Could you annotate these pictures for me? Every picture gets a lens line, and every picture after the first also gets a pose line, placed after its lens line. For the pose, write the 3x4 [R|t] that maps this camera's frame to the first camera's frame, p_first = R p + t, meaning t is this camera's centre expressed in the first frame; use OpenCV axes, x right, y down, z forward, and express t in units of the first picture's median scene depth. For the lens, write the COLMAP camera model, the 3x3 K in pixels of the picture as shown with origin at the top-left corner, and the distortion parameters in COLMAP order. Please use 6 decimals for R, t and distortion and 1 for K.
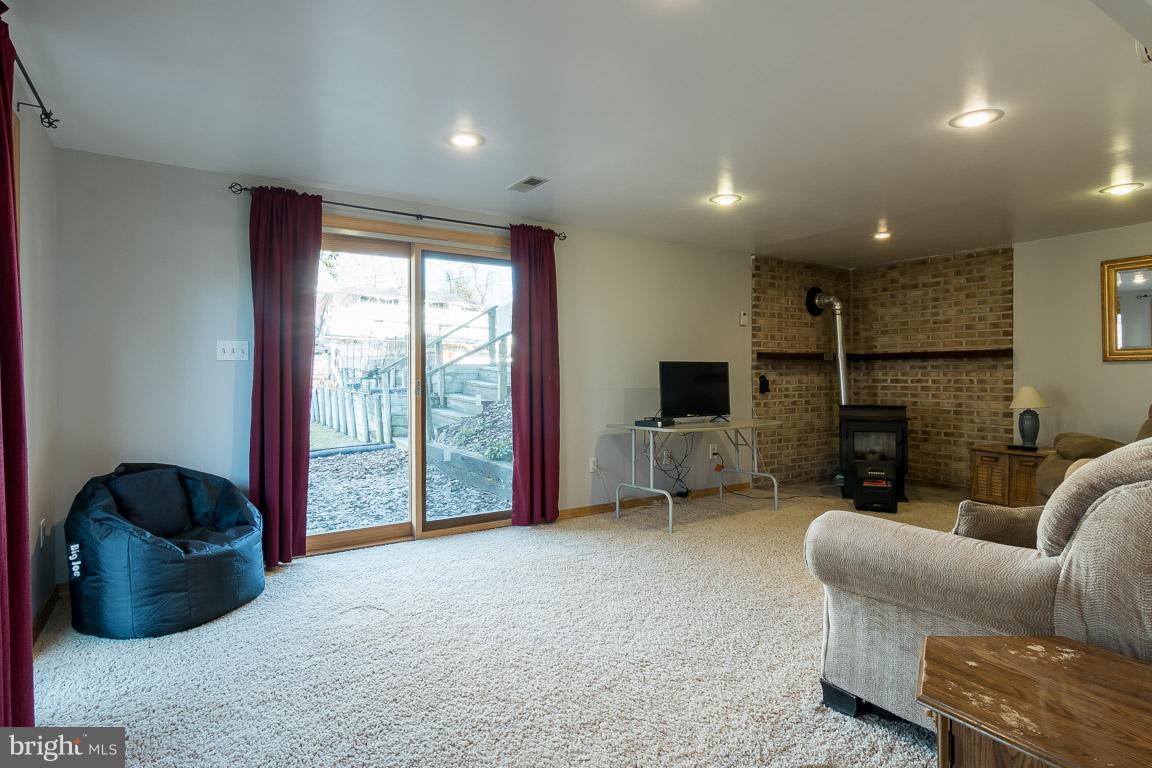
lens RADIAL K [[623.0, 0, 576.0], [0, 623.0, 379.4], [0, 0, 1]] dist [0.003419, 0.000181]
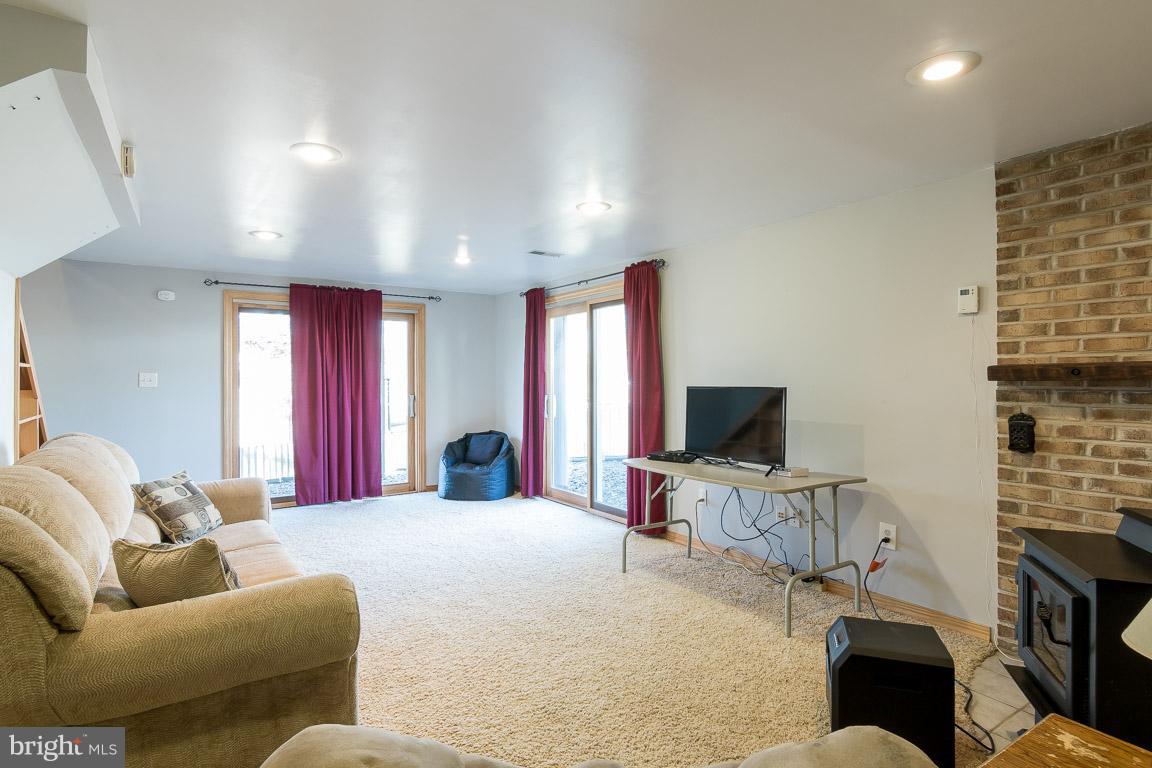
lens RADIAL K [[582.1, 0, 575.2], [0, 582.1, 381.1], [0, 0, 1]] dist [-0.007744, 0.003726]
pose [[0.017479, 0.008247, -0.999813, 0.726748], [-0.005836, 0.999950, 0.008147, -0.032524], [0.999830, 0.005693, 0.017526, 0.657034]]
